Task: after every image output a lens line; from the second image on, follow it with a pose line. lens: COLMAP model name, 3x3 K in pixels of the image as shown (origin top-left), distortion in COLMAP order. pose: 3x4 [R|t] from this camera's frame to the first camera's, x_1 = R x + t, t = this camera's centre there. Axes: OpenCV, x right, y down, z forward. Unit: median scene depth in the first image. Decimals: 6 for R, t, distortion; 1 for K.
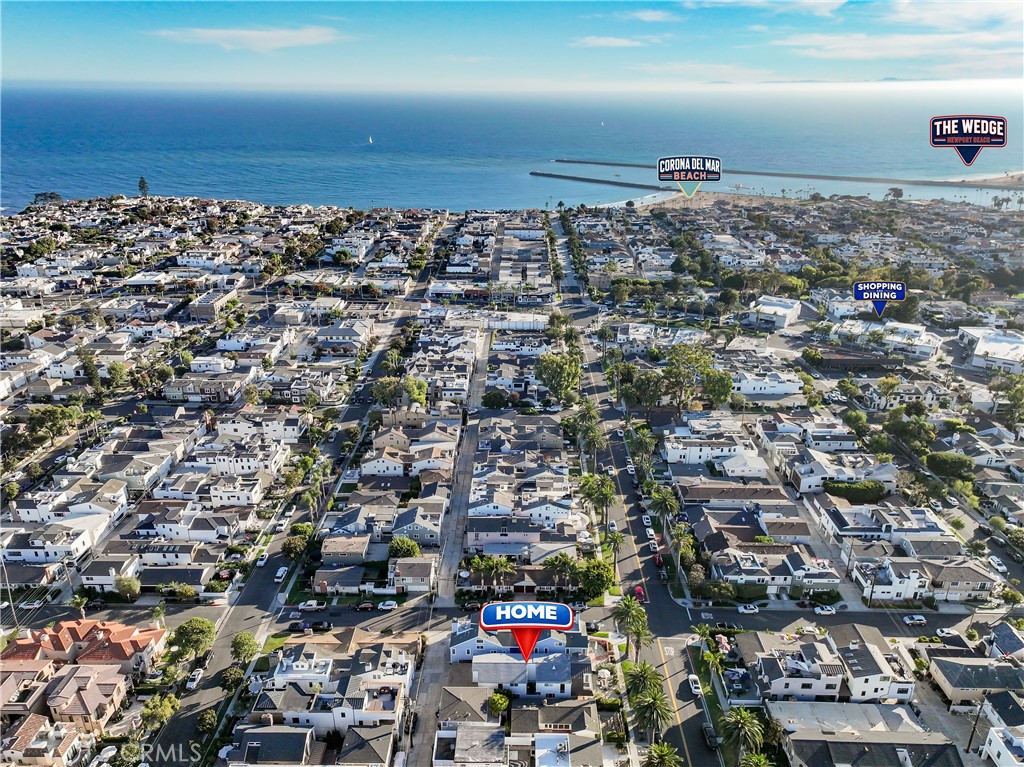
lens RADIAL K [[714.7, 0, 511.9], [0, 714.7, 383.2], [0, 0, 1]] dist [0.000426, -0.000201]
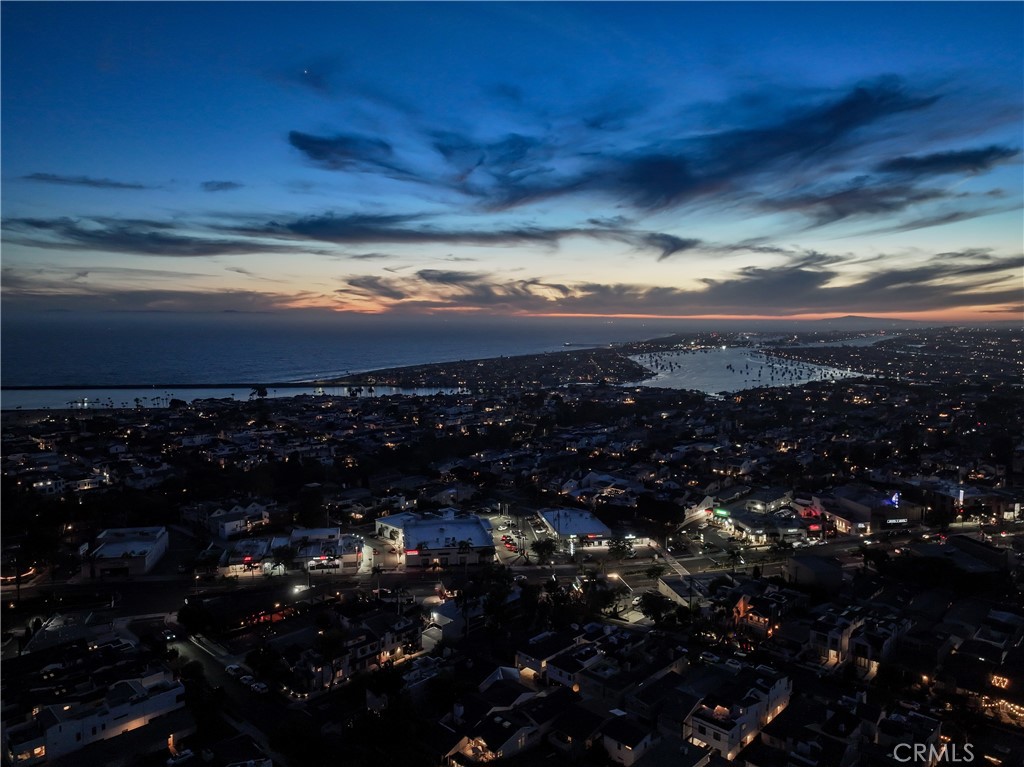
lens RADIAL K [[714.7, 0, 512.0], [0, 714.7, 383.3], [0, 0, 1]] dist [0.000426, -0.000201]
pose [[0.677912, -0.058767, 0.732790, 0.113612], [0.271326, 0.946425, -0.175107, -0.029474], [-0.683240, 0.317533, 0.657538, 0.239269]]
